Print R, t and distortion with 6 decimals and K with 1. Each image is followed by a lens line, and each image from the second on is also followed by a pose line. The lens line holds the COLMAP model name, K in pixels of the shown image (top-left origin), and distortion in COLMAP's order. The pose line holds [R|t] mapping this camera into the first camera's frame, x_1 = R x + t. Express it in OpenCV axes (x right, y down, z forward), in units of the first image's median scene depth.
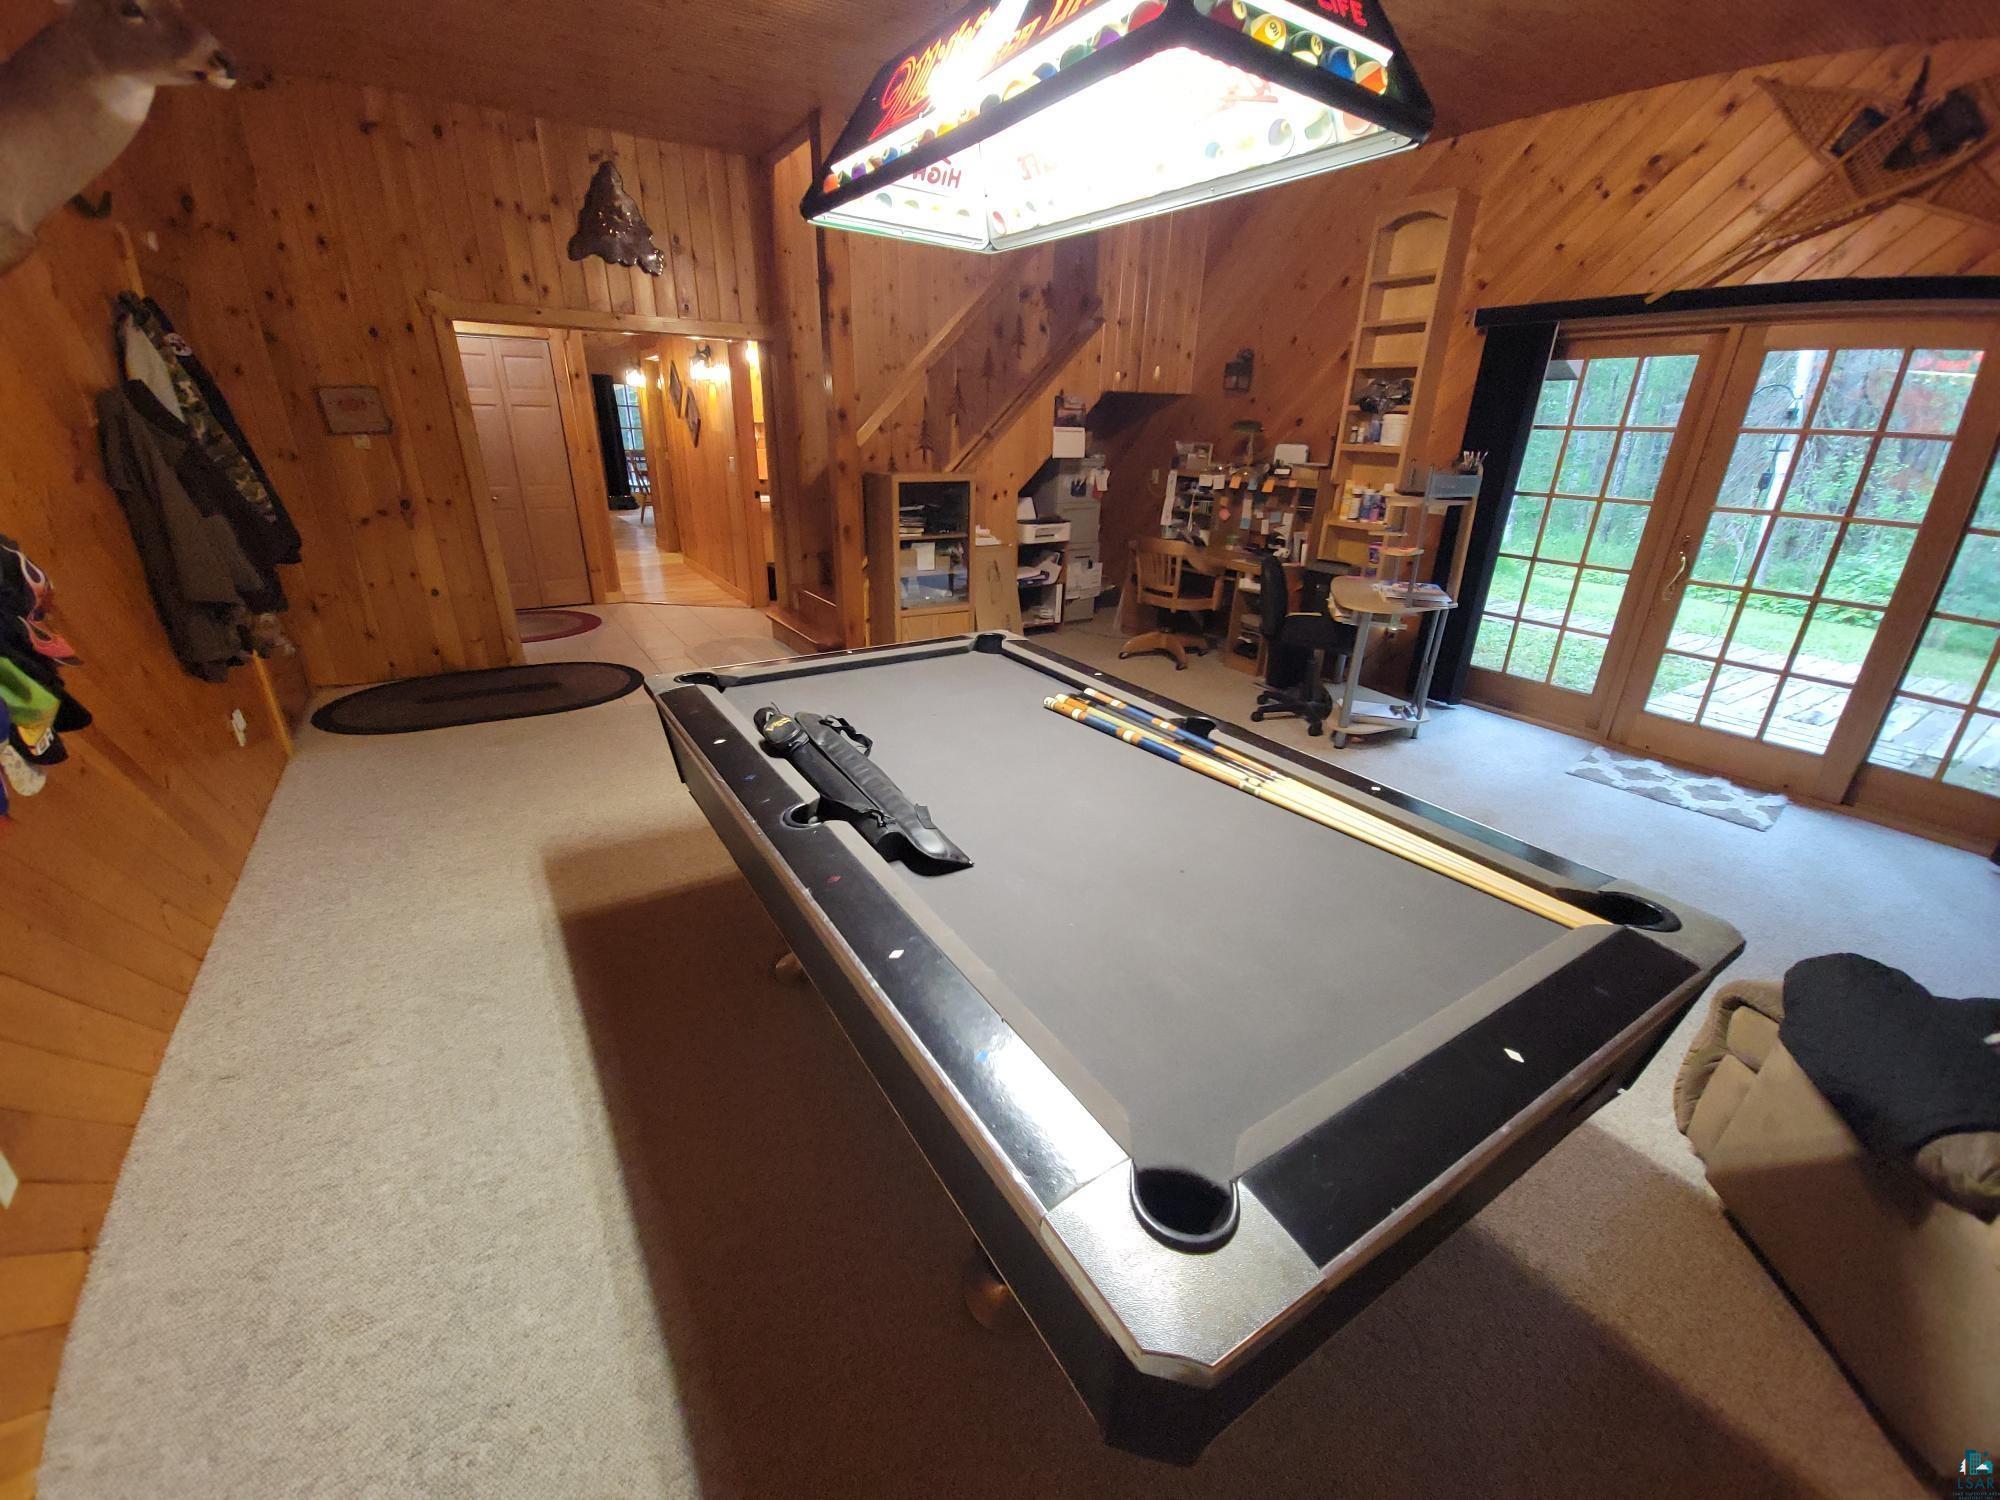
lens RADIAL K [[814.0, 0, 1006.1], [0, 814.0, 752.5], [0, 0, 1]] dist [0.000899, -0.000821]
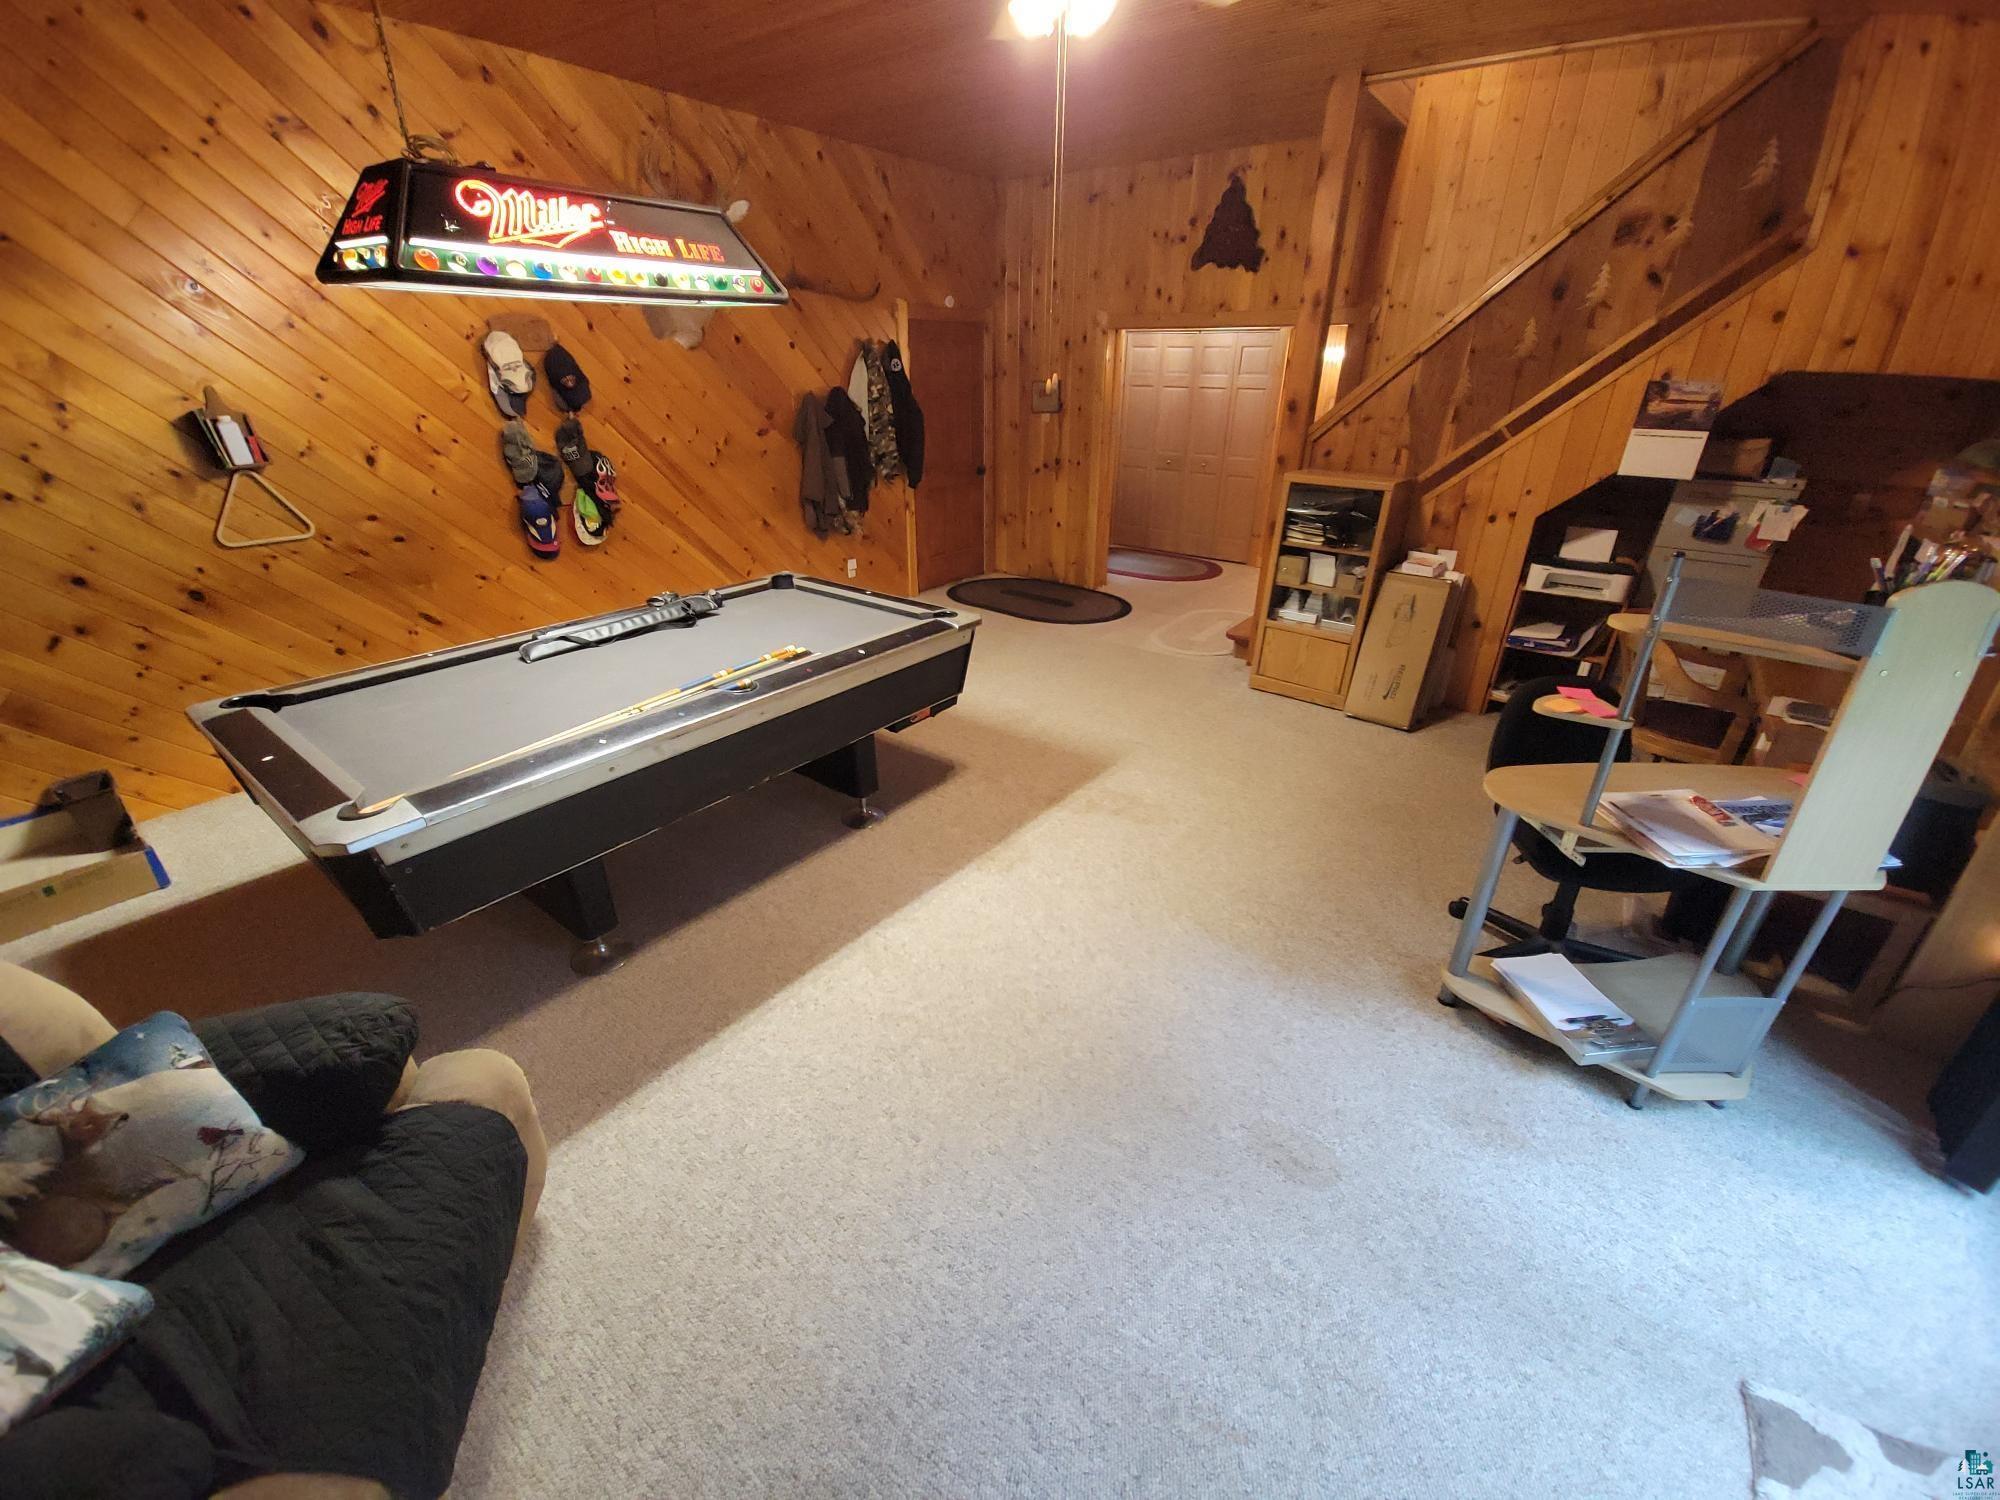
lens RADIAL K [[814.0, 0, 998.9], [0, 814.0, 748.6], [0, 0, 1]] dist [0.000899, -0.000821]
pose [[0.330561, 0.385278, -0.861563, 0.643725], [-0.357667, 0.895927, 0.263417, -0.182370], [0.873386, 0.221077, 0.433960, 0.373529]]
